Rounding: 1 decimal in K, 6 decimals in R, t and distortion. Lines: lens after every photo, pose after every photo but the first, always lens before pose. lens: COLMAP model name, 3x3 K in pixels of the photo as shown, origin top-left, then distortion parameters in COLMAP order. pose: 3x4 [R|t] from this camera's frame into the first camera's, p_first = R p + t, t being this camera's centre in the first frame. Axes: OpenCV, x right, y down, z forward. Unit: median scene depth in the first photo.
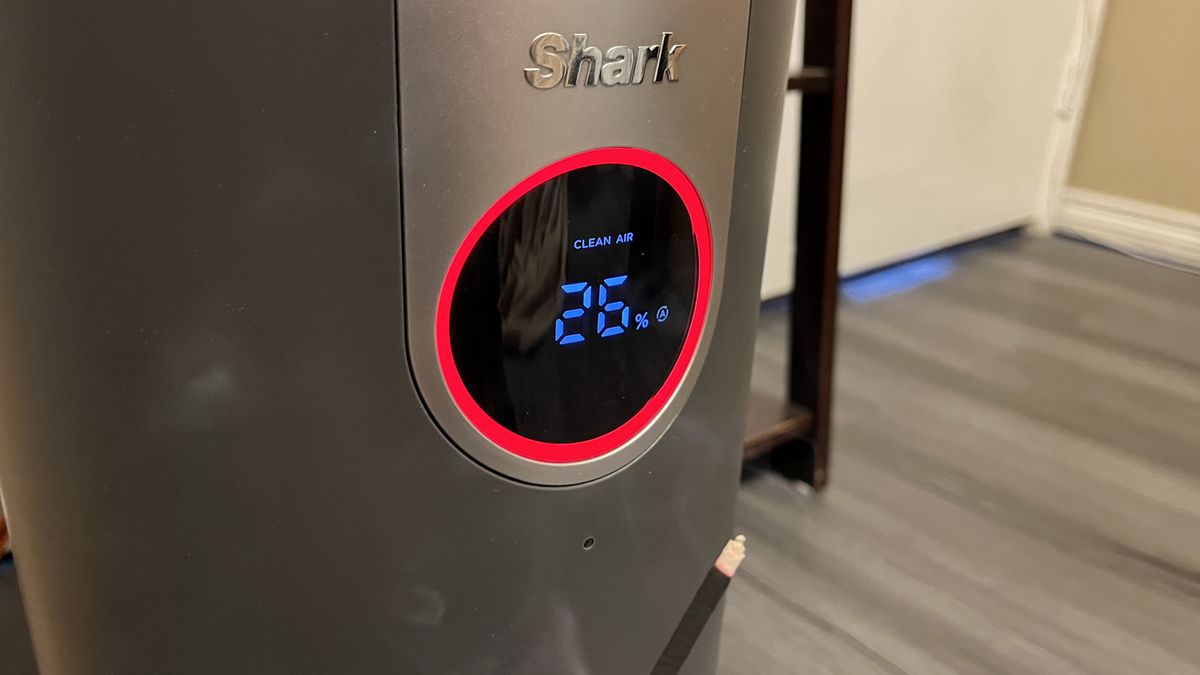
lens RADIAL K [[916.6, 0, 600.0], [0, 916.6, 337.5], [0, 0, 1]] dist [0.047660, -0.081326]
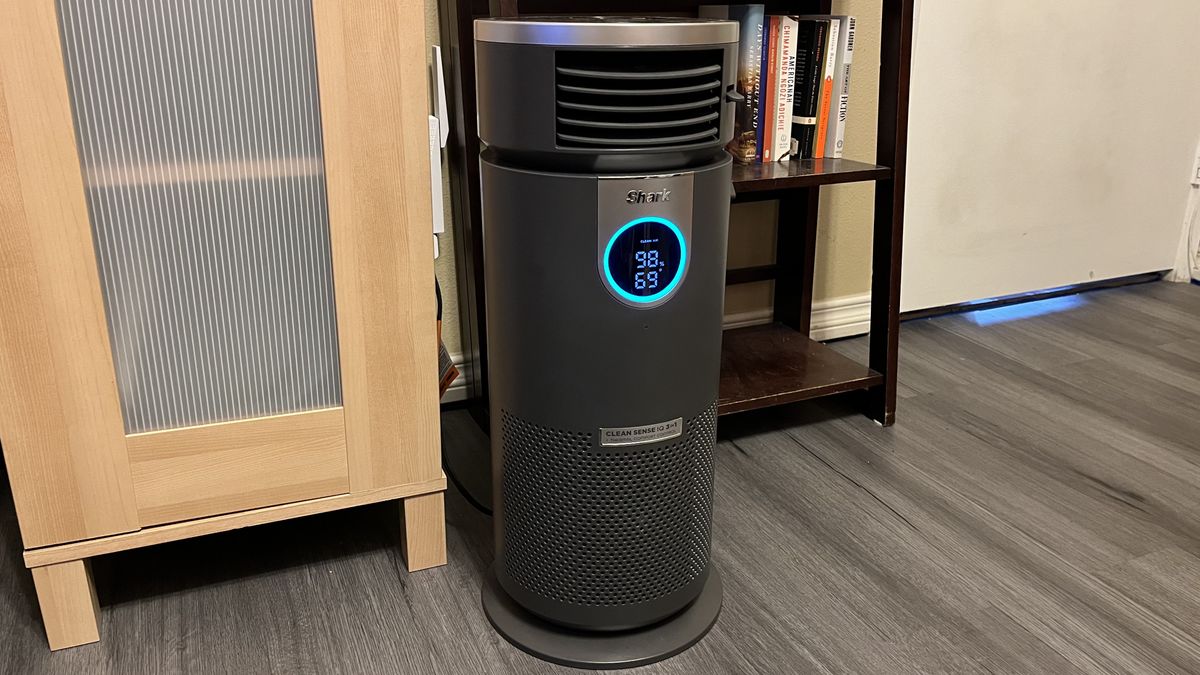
lens RADIAL K [[916.6, 0, 600.0], [0, 916.6, 337.5], [0, 0, 1]] dist [0.047660, -0.081326]
pose [[0.947267, 0.055764, -0.315555, 0.266176], [-0.072505, 0.996502, -0.041554, 0.120404], [0.312134, 0.062242, 0.947997, -0.682671]]
